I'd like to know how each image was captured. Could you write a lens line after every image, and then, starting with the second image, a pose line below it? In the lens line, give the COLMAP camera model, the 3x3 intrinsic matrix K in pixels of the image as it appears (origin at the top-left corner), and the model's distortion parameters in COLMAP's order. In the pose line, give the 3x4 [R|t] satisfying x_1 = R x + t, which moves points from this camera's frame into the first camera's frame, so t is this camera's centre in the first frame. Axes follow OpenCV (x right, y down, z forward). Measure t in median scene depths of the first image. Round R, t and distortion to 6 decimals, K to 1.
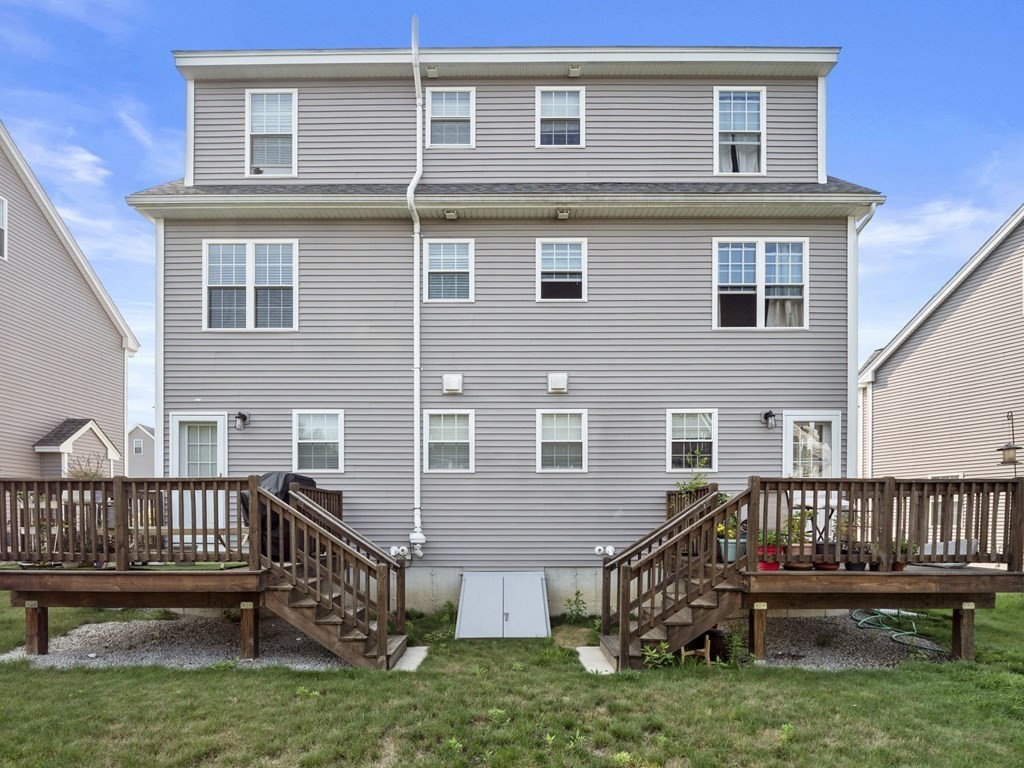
lens RADIAL K [[505.1, 0, 511.2], [0, 505.1, 379.7], [0, 0, 1]] dist [-0.018635, -0.000287]
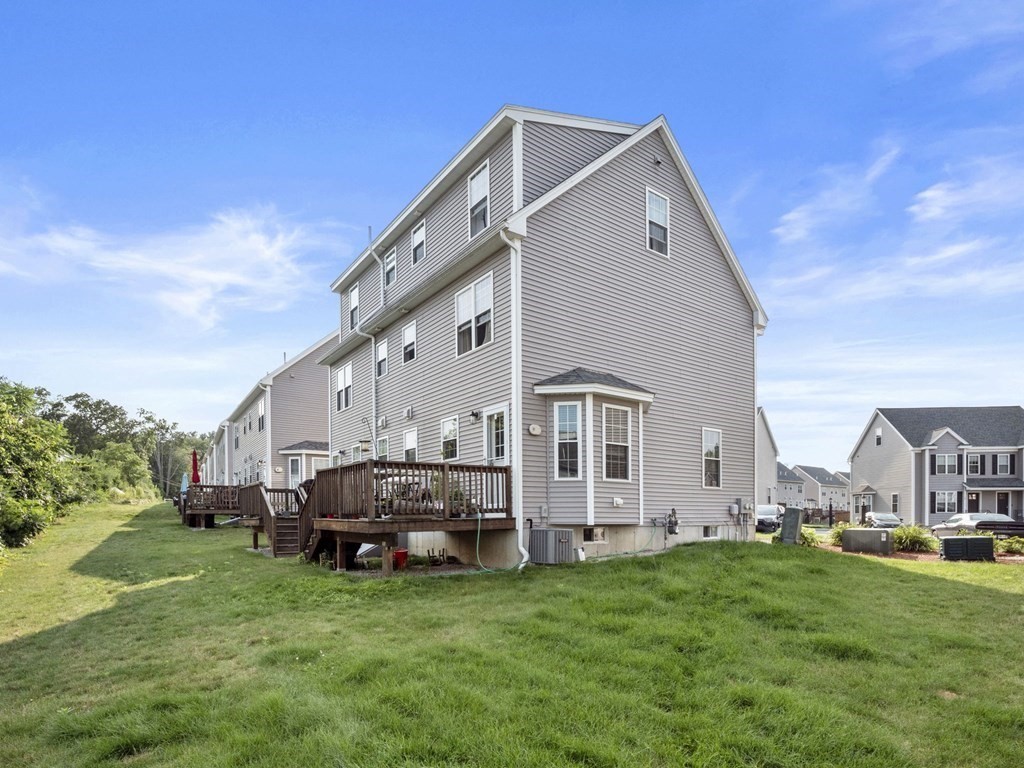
lens RADIAL K [[505.1, 0, 511.2], [0, 505.1, 379.7], [0, 0, 1]] dist [-0.018635, -0.000287]
pose [[0.582628, -0.179643, -0.792637, 1.664645], [0.202554, 0.976588, -0.072447, 0.102339], [0.787094, -0.118342, 0.605375, 0.208373]]
